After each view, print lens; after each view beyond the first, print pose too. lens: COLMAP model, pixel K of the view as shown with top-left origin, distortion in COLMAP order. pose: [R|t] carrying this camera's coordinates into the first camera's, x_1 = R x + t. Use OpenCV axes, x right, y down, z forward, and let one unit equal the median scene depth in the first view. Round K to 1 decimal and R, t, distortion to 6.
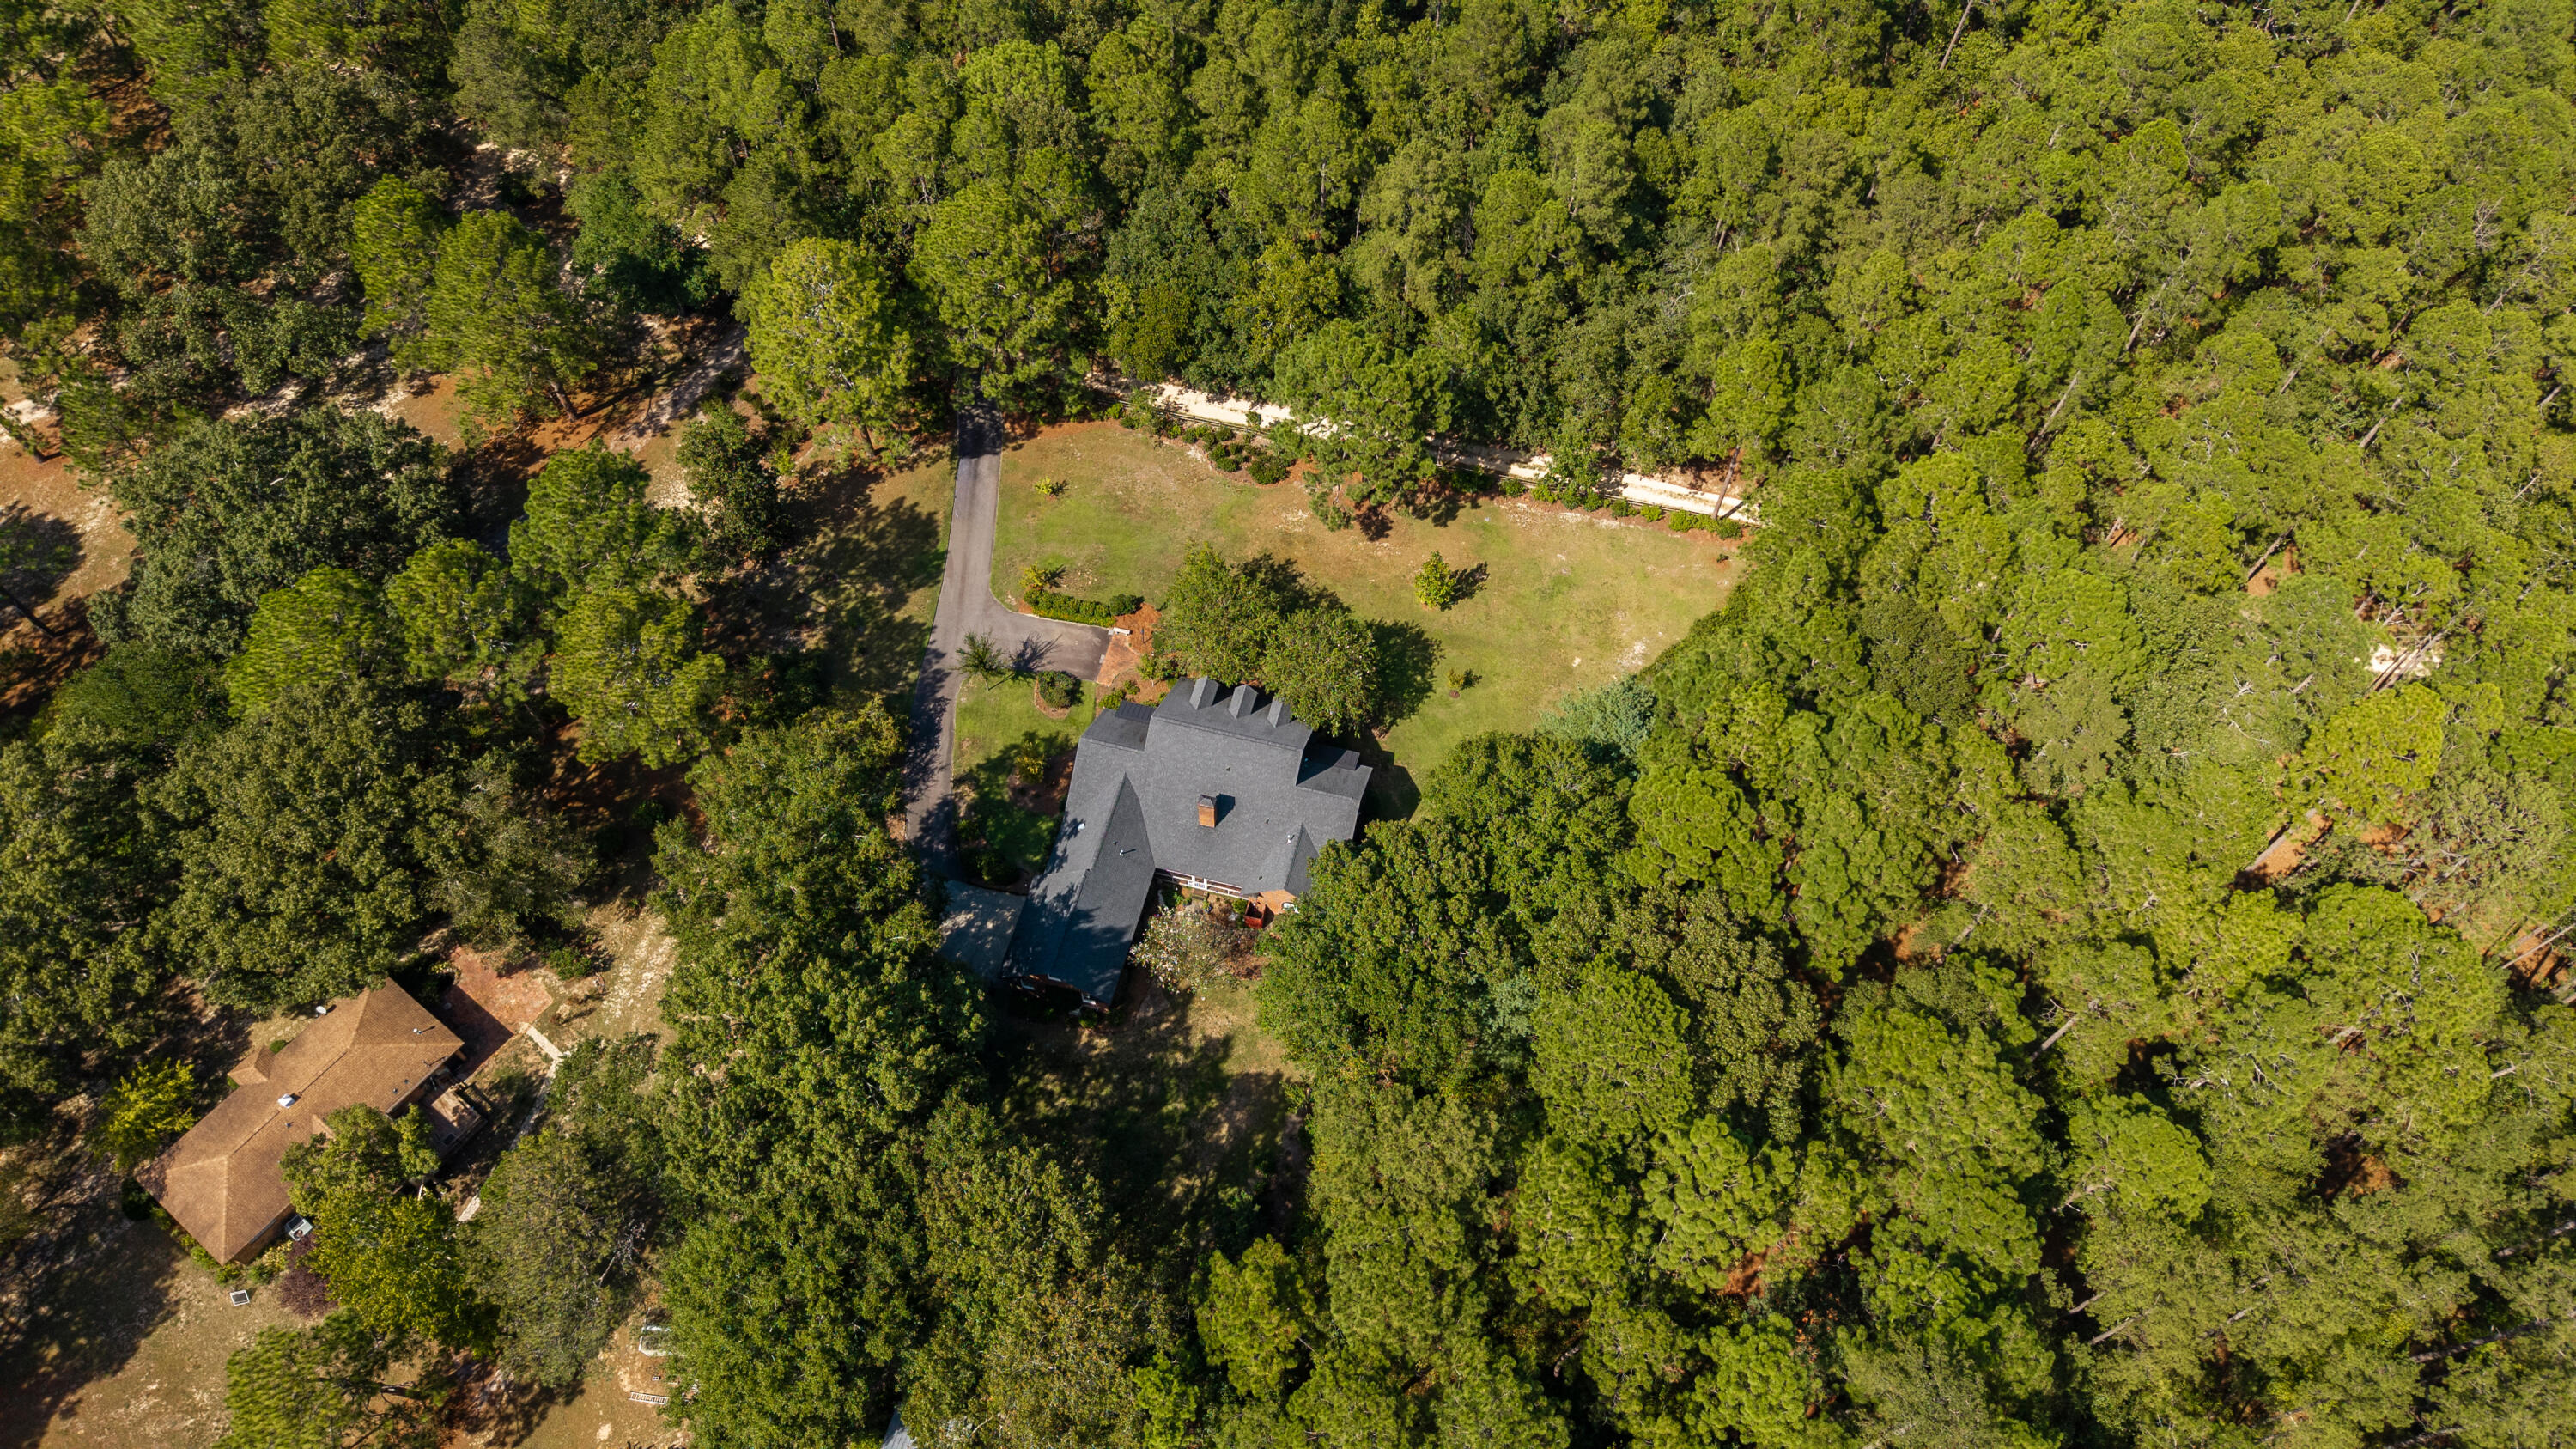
lens RADIAL K [[1740.2, 0, 1289.5], [0, 1740.2, 730.7], [0, 0, 1]] dist [0.010143, -0.004760]
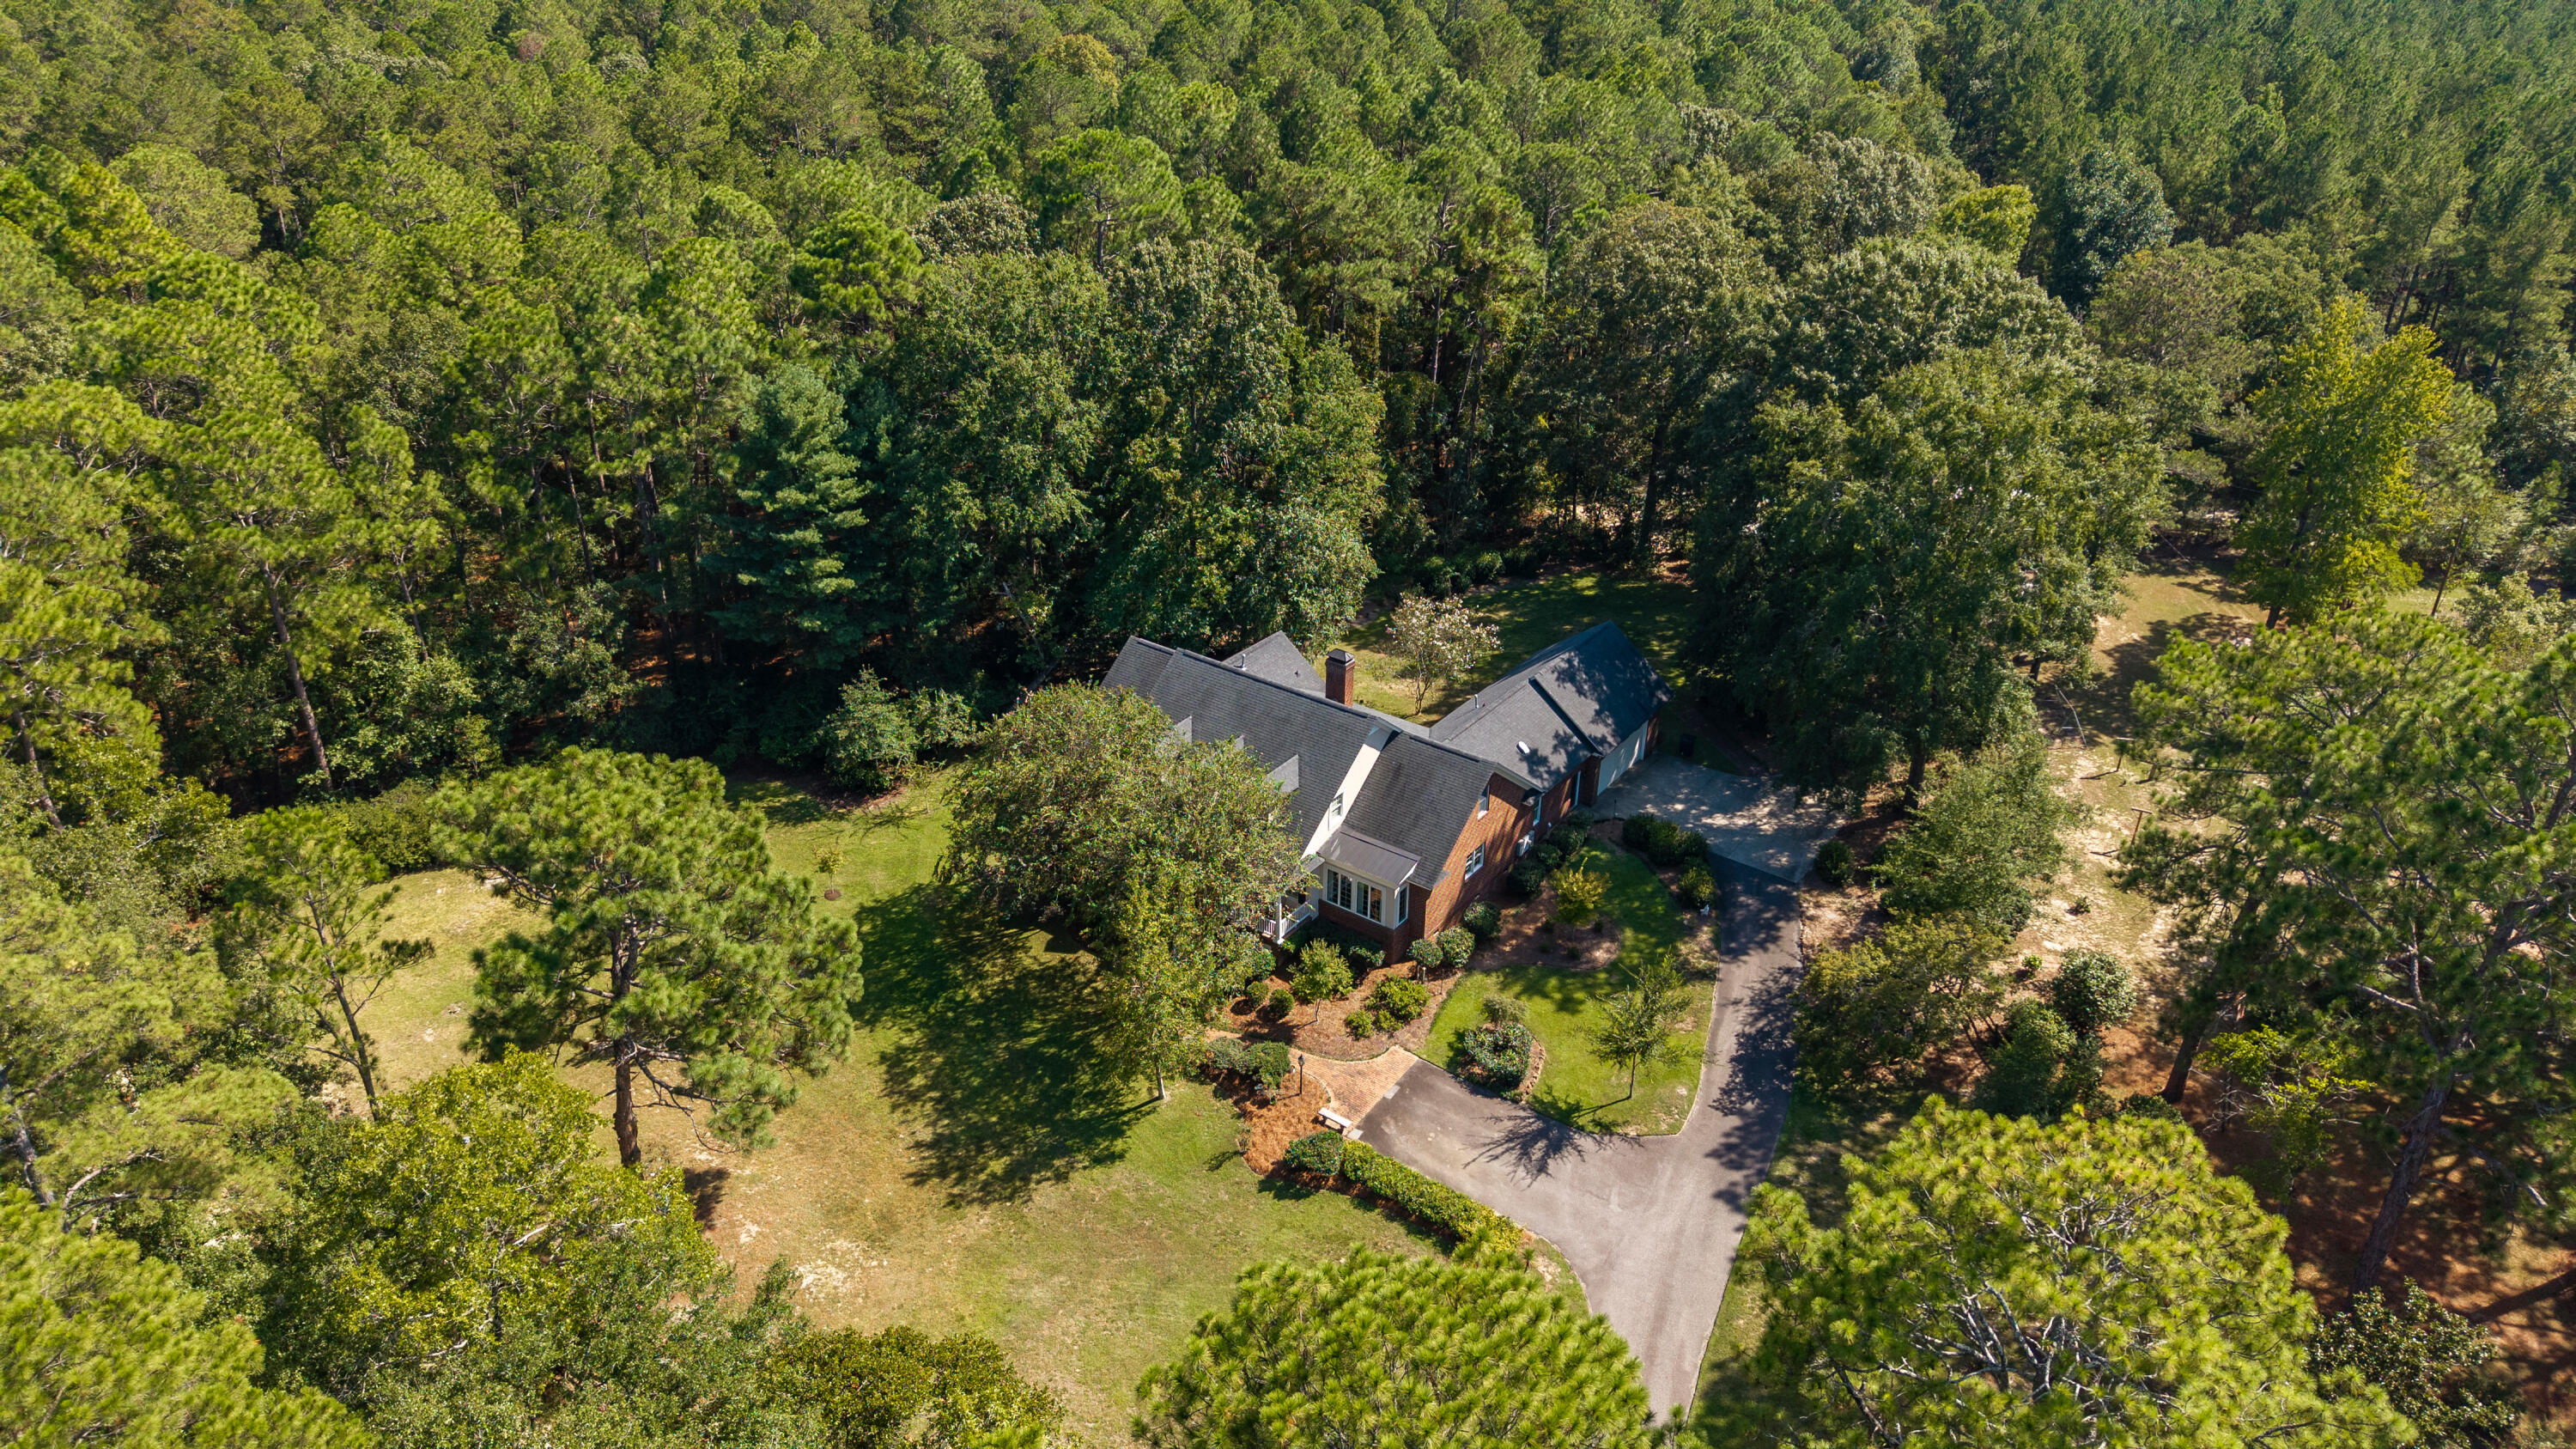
lens RADIAL K [[1740.2, 0, 1299.2], [0, 1740.2, 723.3], [0, 0, 1]] dist [0.010143, -0.004760]
pose [[-0.929321, -0.204255, 0.307639, -0.219344], [0.298569, 0.074619, 0.951466, -0.538290], [-0.217298, 0.976070, -0.008360, 0.932478]]
